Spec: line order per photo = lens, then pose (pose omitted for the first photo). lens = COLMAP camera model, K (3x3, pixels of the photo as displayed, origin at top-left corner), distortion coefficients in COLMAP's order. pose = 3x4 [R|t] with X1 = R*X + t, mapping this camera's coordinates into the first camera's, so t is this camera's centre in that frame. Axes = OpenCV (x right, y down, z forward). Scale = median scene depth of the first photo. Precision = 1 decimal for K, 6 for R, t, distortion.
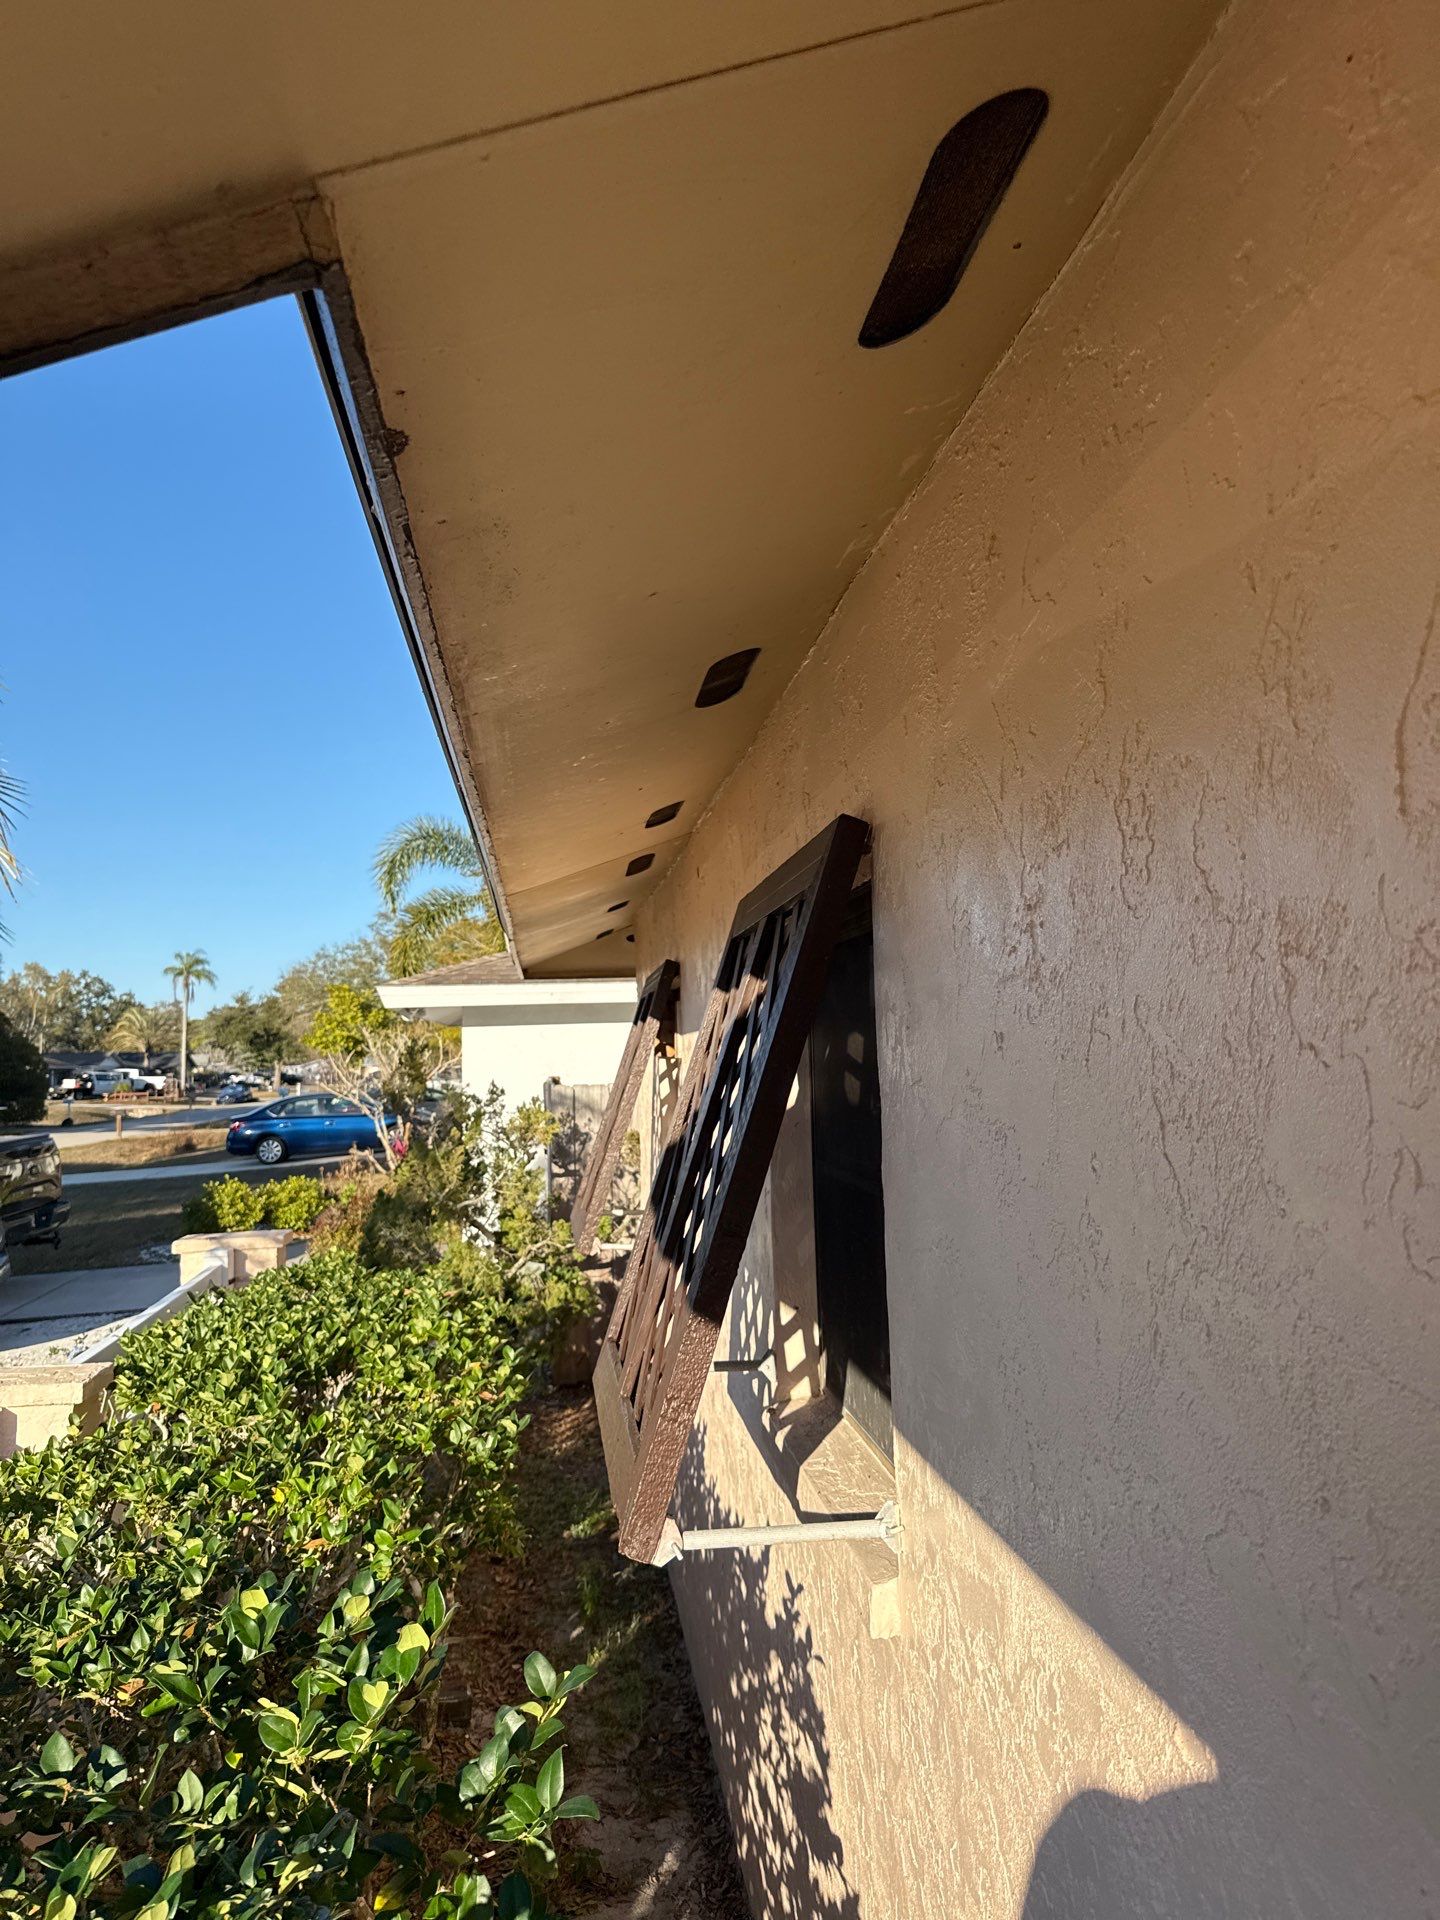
lens RADIAL K [[1355.9, 0, 715.4], [0, 1355.9, 940.0], [0, 0, 1]] dist [0.020910, -0.034288]
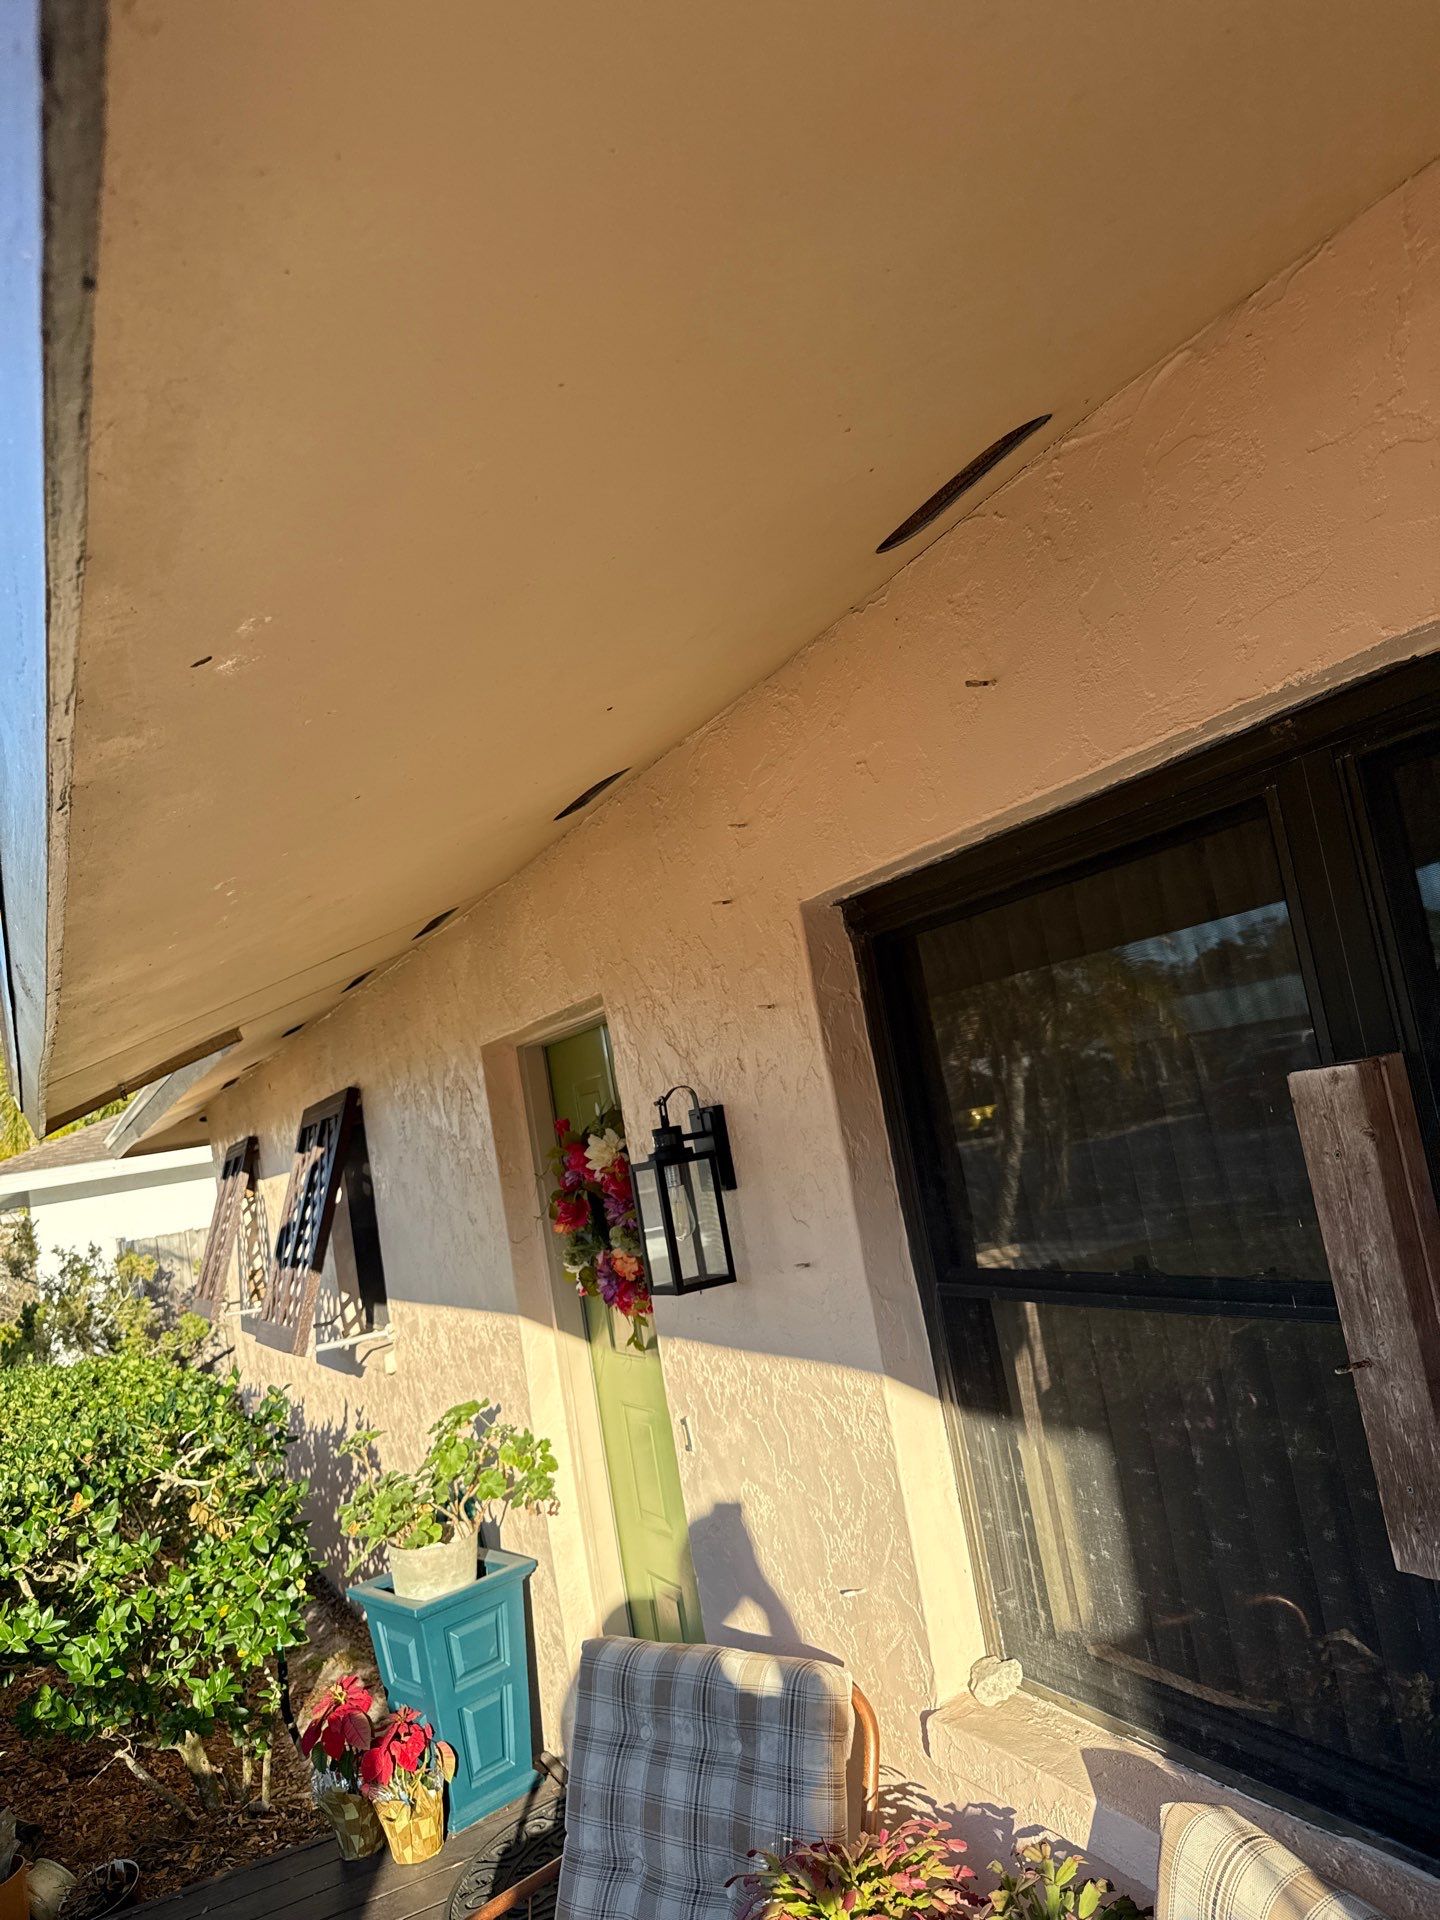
lens RADIAL K [[1266.1, 0, 715.5], [0, 1266.1, 949.9], [0, 0, 1]] dist [0.004041, -0.051597]
pose [[0.927826, -0.083582, 0.363529, -0.086772], [0.115273, 0.991117, -0.066333, -0.073397], [-0.354756, 0.103450, 0.929218, -1.149879]]
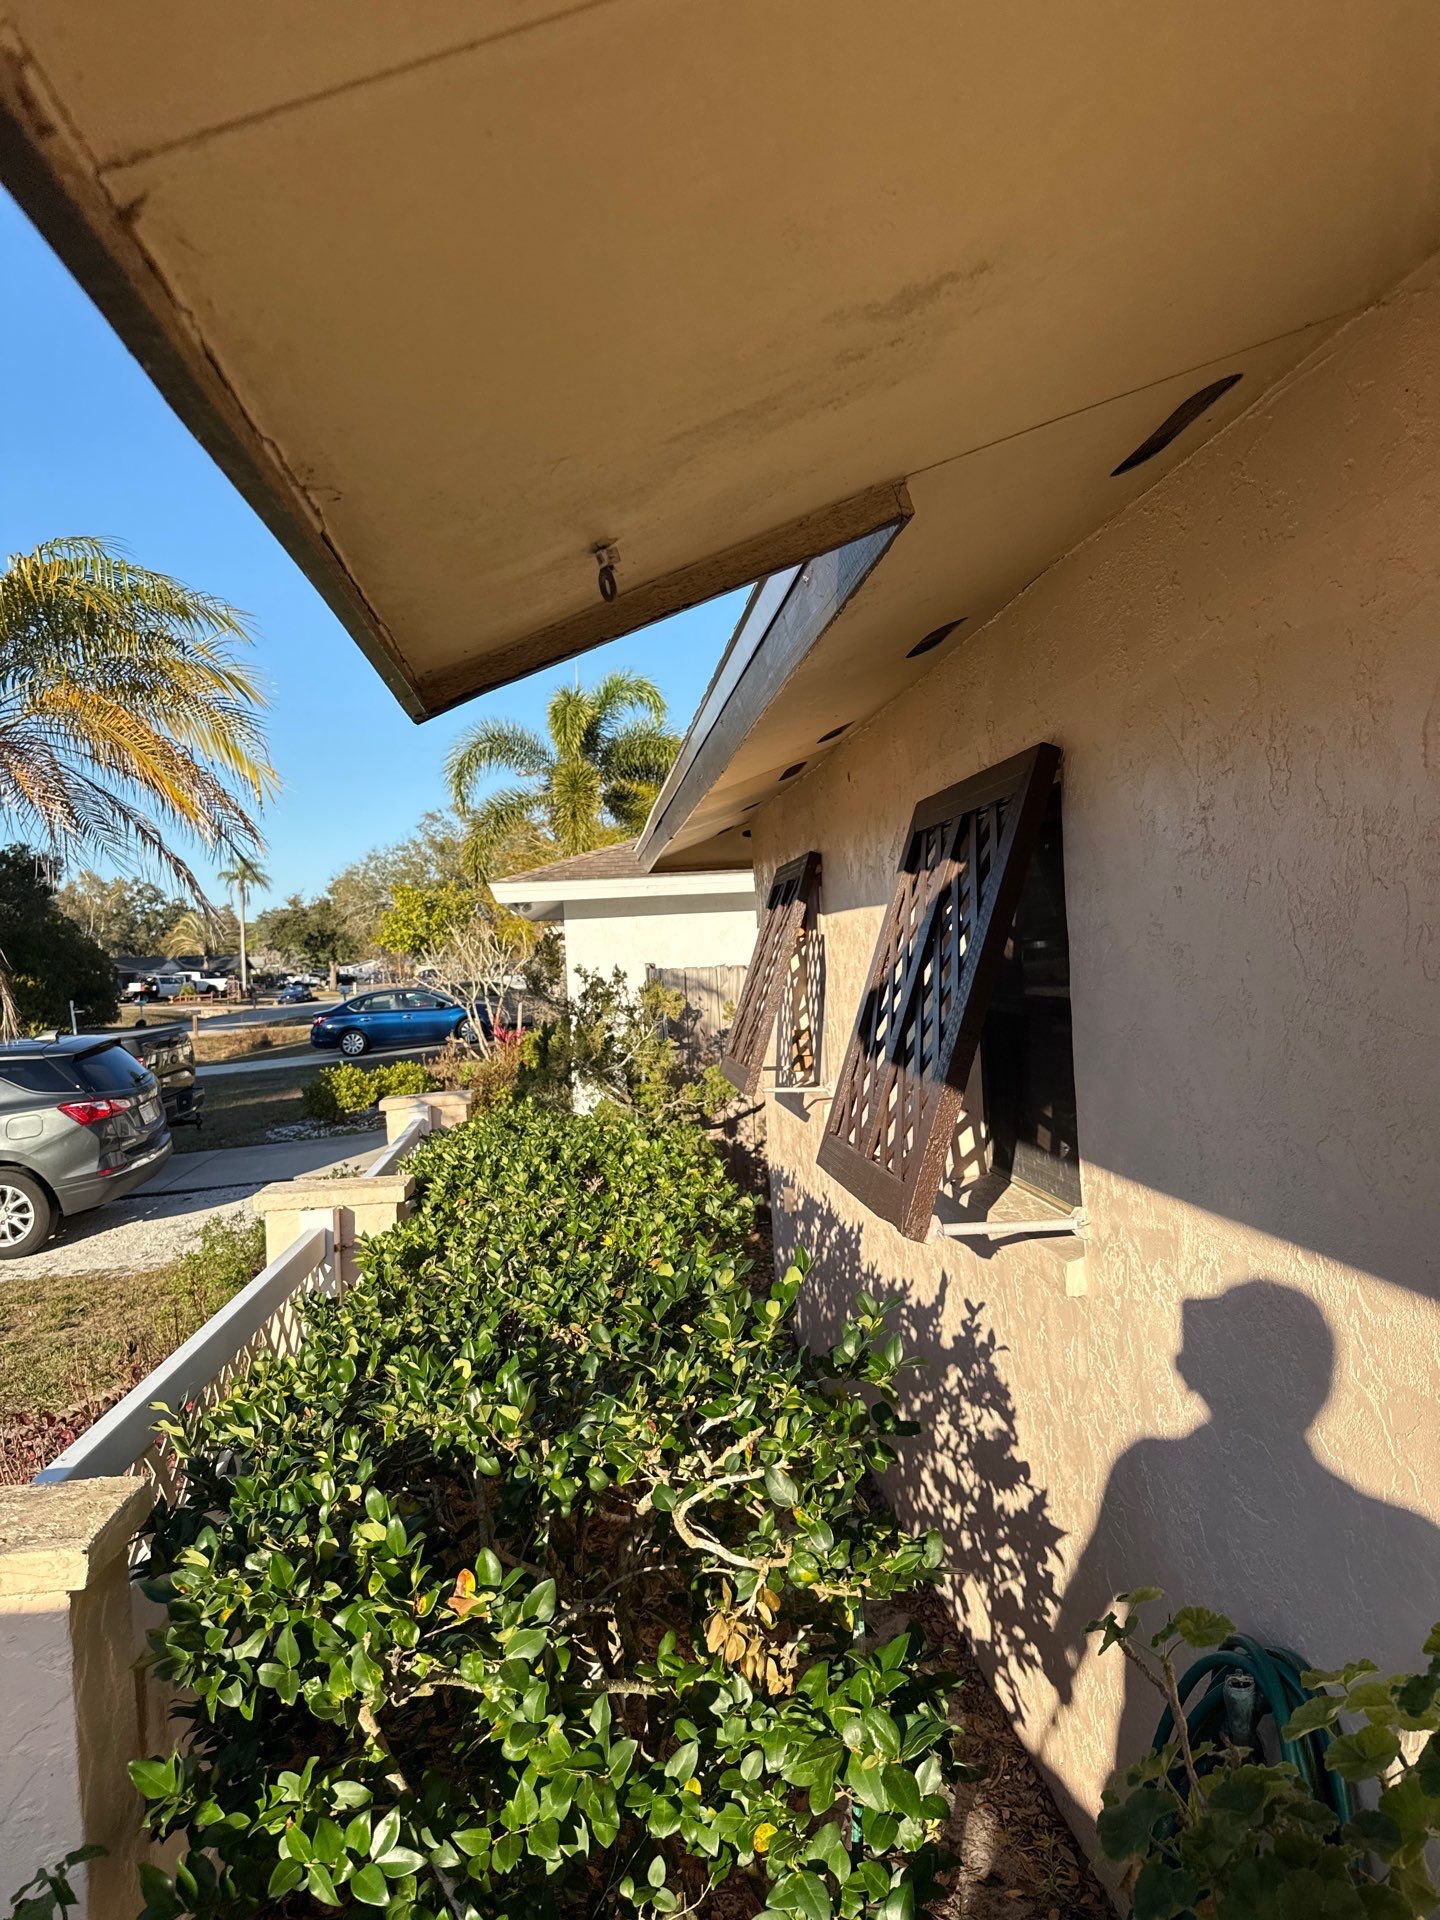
lens RADIAL K [[1322.2, 0, 718.7], [0, 1322.2, 958.2], [0, 0, 1]] dist [0.190987, -0.413924]
pose [[0.999151, -0.021382, -0.035226, -0.132243], [0.024581, 0.995360, 0.093032, -0.004562], [0.033073, -0.093818, 0.995040, -0.289974]]
